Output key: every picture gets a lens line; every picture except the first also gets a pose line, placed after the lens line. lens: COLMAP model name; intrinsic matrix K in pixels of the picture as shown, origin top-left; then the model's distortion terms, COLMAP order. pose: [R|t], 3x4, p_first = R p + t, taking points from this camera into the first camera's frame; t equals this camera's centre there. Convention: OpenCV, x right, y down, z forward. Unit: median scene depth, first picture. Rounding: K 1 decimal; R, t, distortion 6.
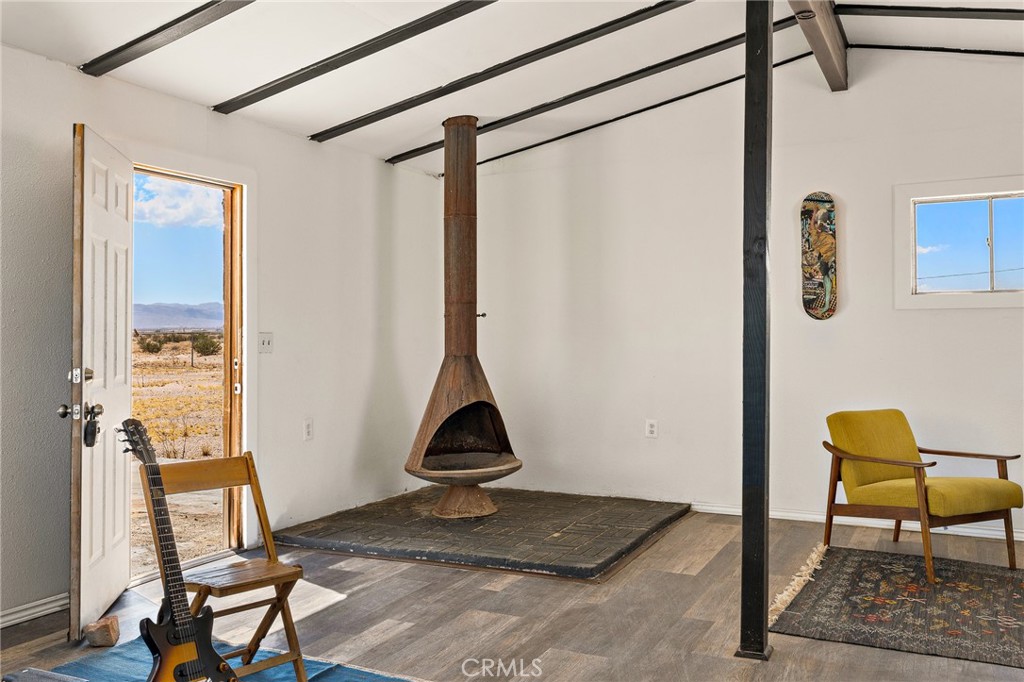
lens RADIAL K [[890.2, 0, 519.2], [0, 890.2, 312.8], [0, 0, 1]] dist [-0.000335, -0.012094]
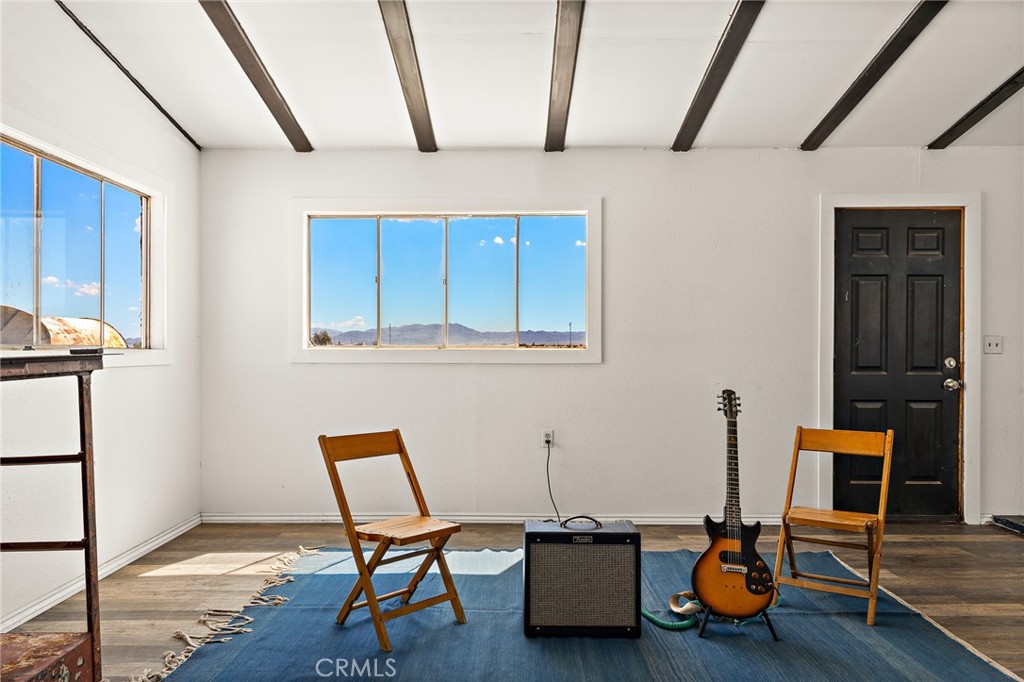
lens RADIAL K [[700.6, 0, 502.0], [0, 700.6, 352.6], [0, 0, 1]] dist [-0.009314, 0.010167]
pose [[0.428474, 0.012915, -0.903462, 0.229757], [0.019355, 0.999537, 0.023468, 0.009924], [0.903347, -0.027542, 0.428025, 0.067149]]
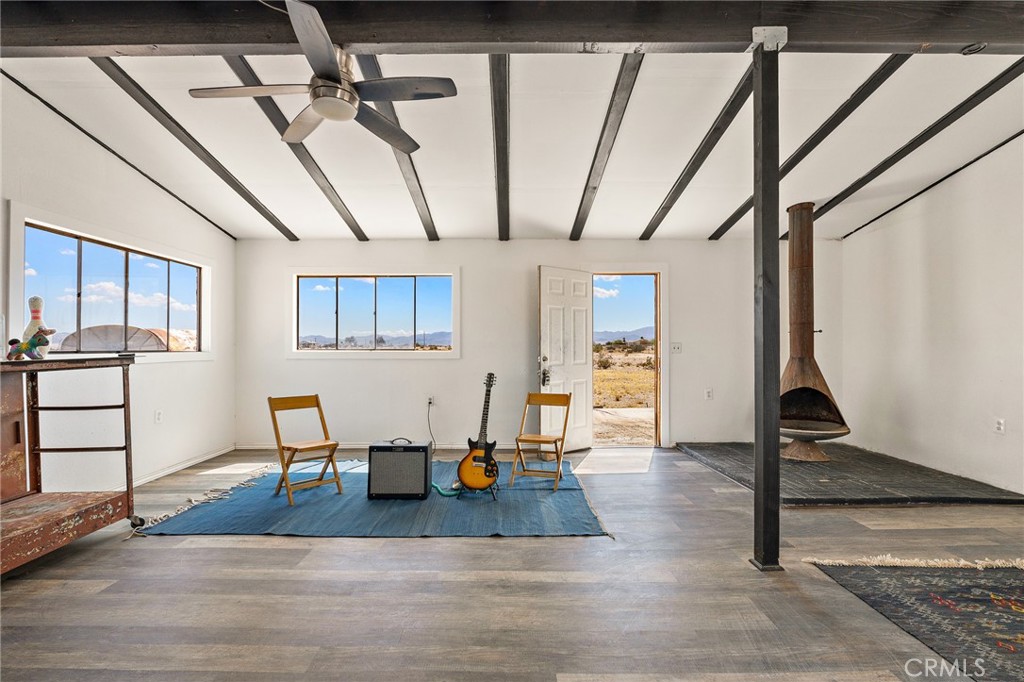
lens RADIAL K [[459.3, 0, 507.2], [0, 459.3, 344.9], [0, 0, 1]] dist [-0.006186, 0.001285]
pose [[0.441511, 0.001699, -0.897254, 0.443013], [0.021098, 0.999702, 0.012275, 0.005166], [0.897008, -0.024350, 0.441344, 0.183999]]
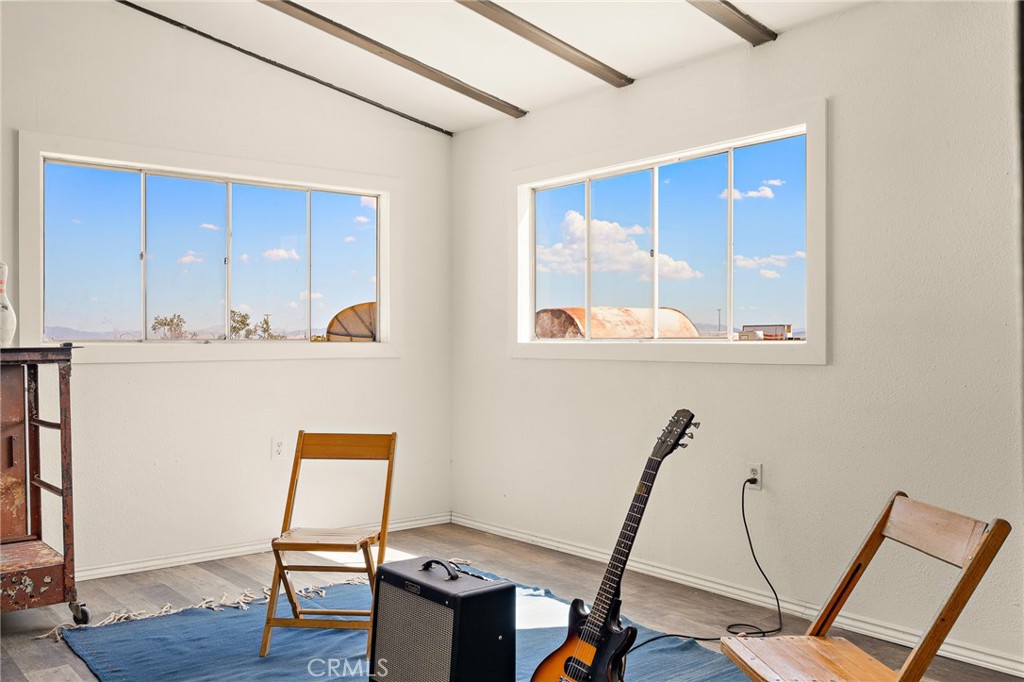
lens RADIAL K [[890.2, 0, 504.0], [0, 890.2, 344.9], [0, 0, 1]] dist [-0.000335, -0.012094]
pose [[-0.426422, 0.012427, -0.904439, 0.225442], [0.027791, 0.999614, 0.000631, 0.022291], [0.904097, -0.024866, -0.426602, 0.575501]]
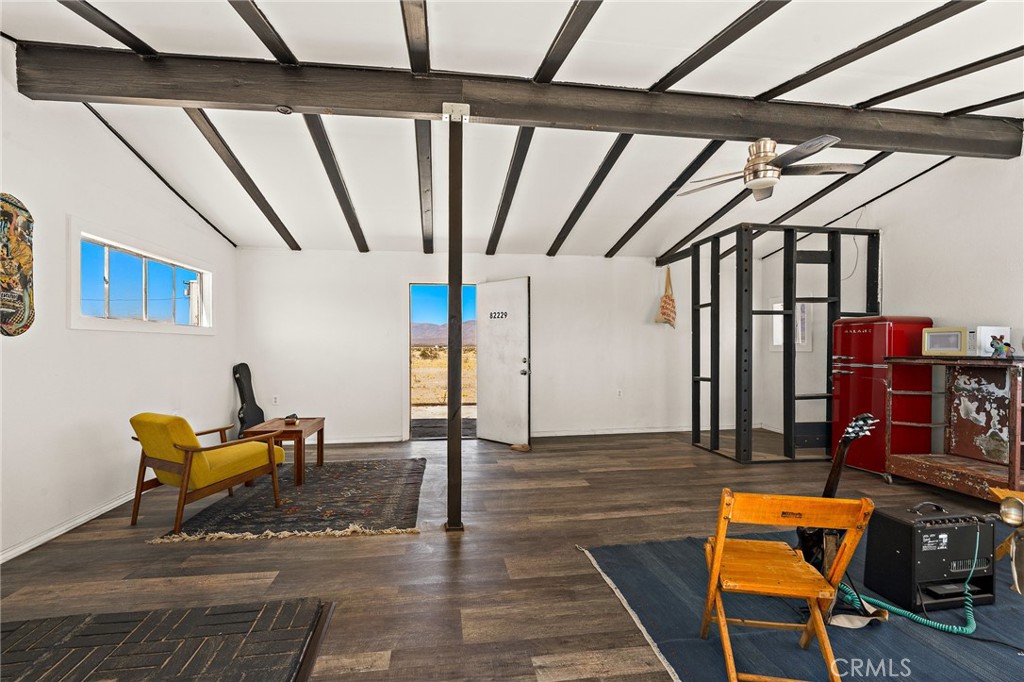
lens RADIAL K [[459.3, 0, 491.3], [0, 459.3, 352.4], [0, 0, 1]] dist [-0.006186, 0.001285]
pose [[-0.544630, -0.007685, 0.838641, -0.328717], [-0.015071, 0.999886, -0.000624, 0.017877], [-0.838541, -0.012979, -0.544684, 0.861217]]
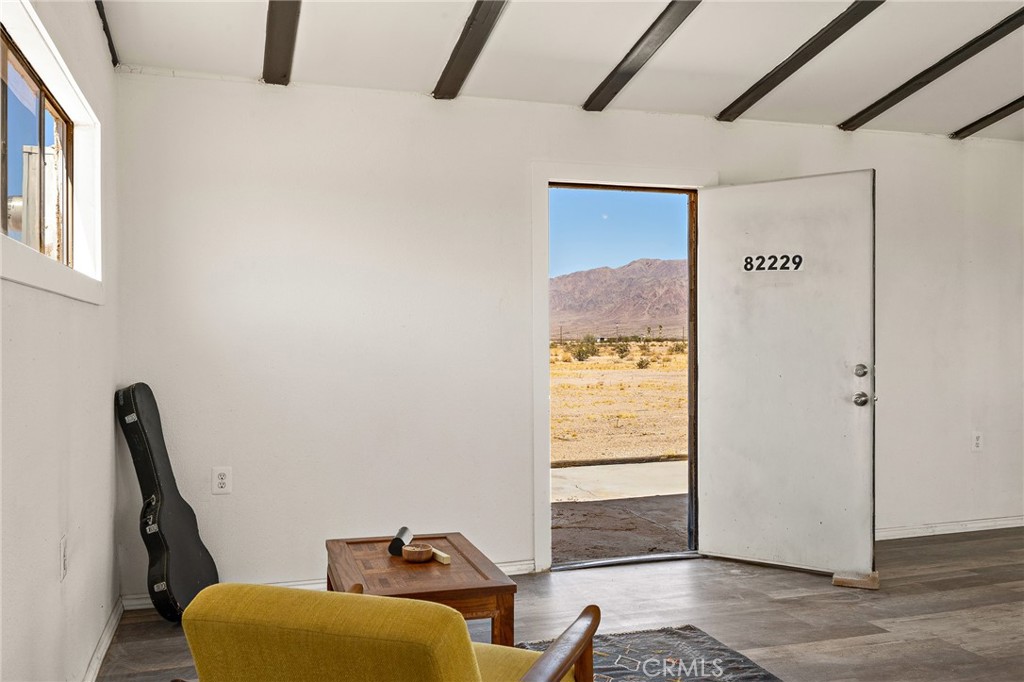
lens RADIAL K [[872.6, 0, 490.3], [0, 872.6, 342.8], [0, 0, 1]] dist [-0.009011, 0.006029]
pose [[-0.682367, 0.002282, 0.731007, 0.116837], [-0.010072, 0.999871, -0.012523, 0.022276], [-0.730941, -0.015908, -0.682256, 1.041332]]
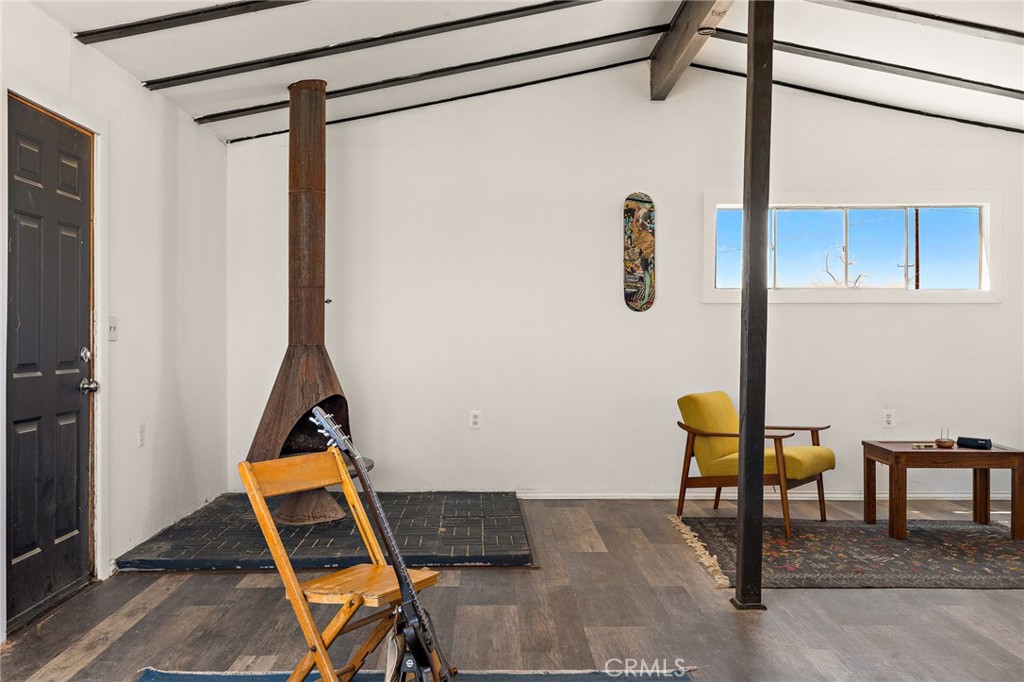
lens RADIAL K [[943.7, 0, 513.0], [0, 943.7, 330.8], [0, 0, 1]] dist [0.005263, 0.000000]
pose [[0.891296, 0.004723, 0.453397, -0.322367], [-0.014874, 0.999712, 0.018826, 0.012176], [-0.453177, -0.023524, 0.891110, 0.051180]]
